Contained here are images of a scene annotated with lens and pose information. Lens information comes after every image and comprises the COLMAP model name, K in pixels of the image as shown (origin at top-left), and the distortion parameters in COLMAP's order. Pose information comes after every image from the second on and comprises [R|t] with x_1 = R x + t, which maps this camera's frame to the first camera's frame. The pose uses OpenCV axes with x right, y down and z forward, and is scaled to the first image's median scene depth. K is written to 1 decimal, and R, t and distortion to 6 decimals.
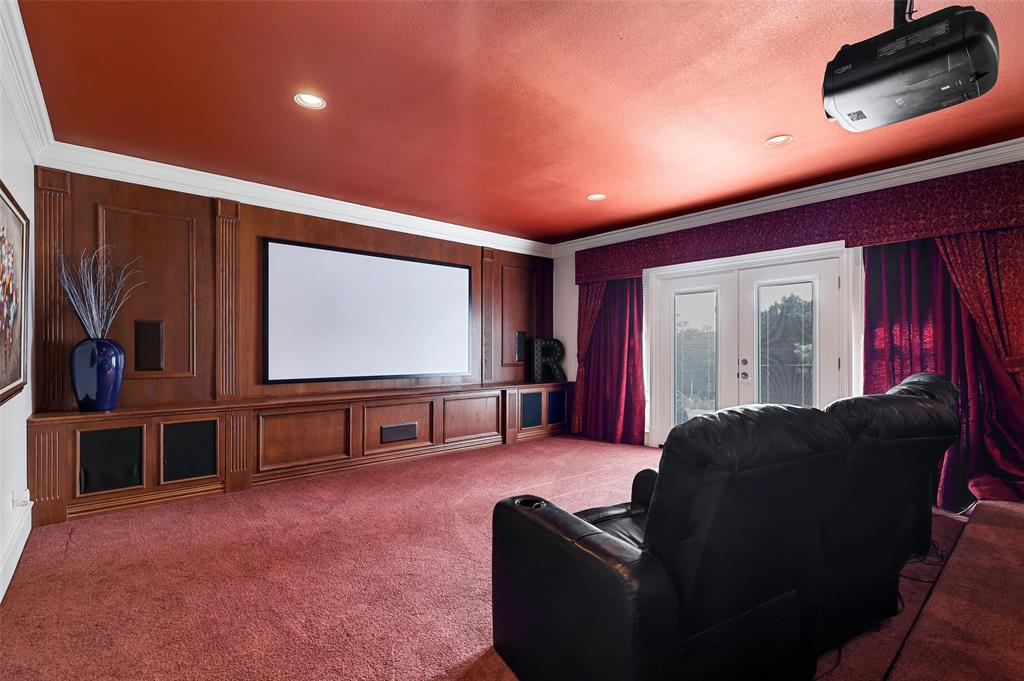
lens RADIAL K [[464.2, 0, 516.3], [0, 464.2, 341.9], [0, 0, 1]] dist [-0.001597, 0.000697]
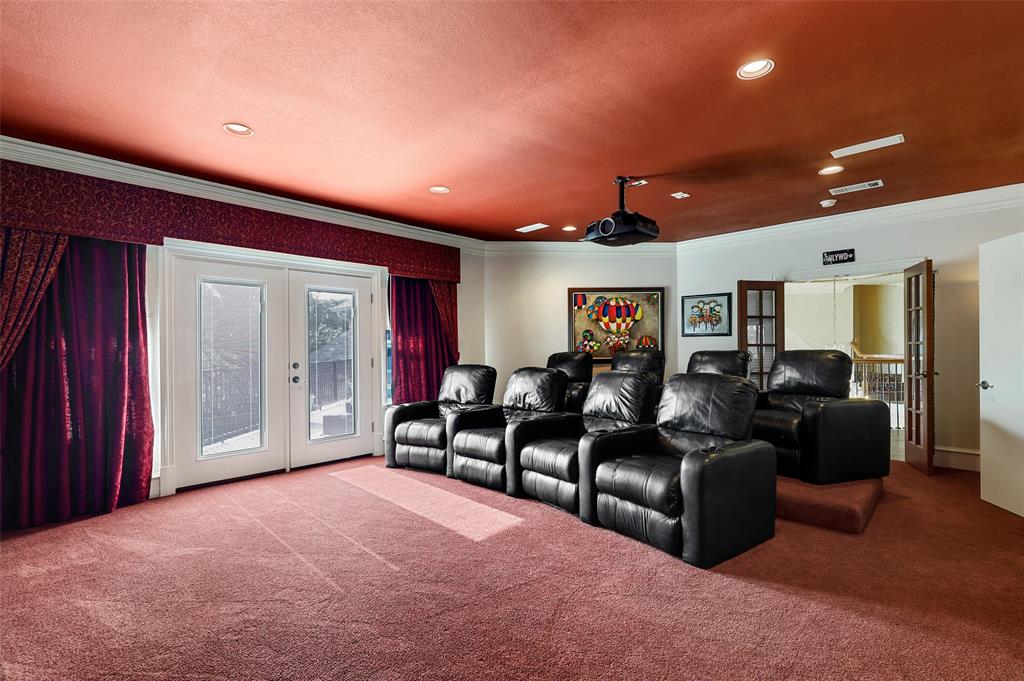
lens RADIAL K [[464.2, 0, 516.4], [0, 464.2, 347.6], [0, 0, 1]] dist [-0.001597, 0.000697]
pose [[-0.095450, -0.002852, 0.995430, -0.475555], [-0.005931, 0.999980, 0.002296, 0.000370], [-0.995417, -0.005685, -0.095465, 0.581272]]
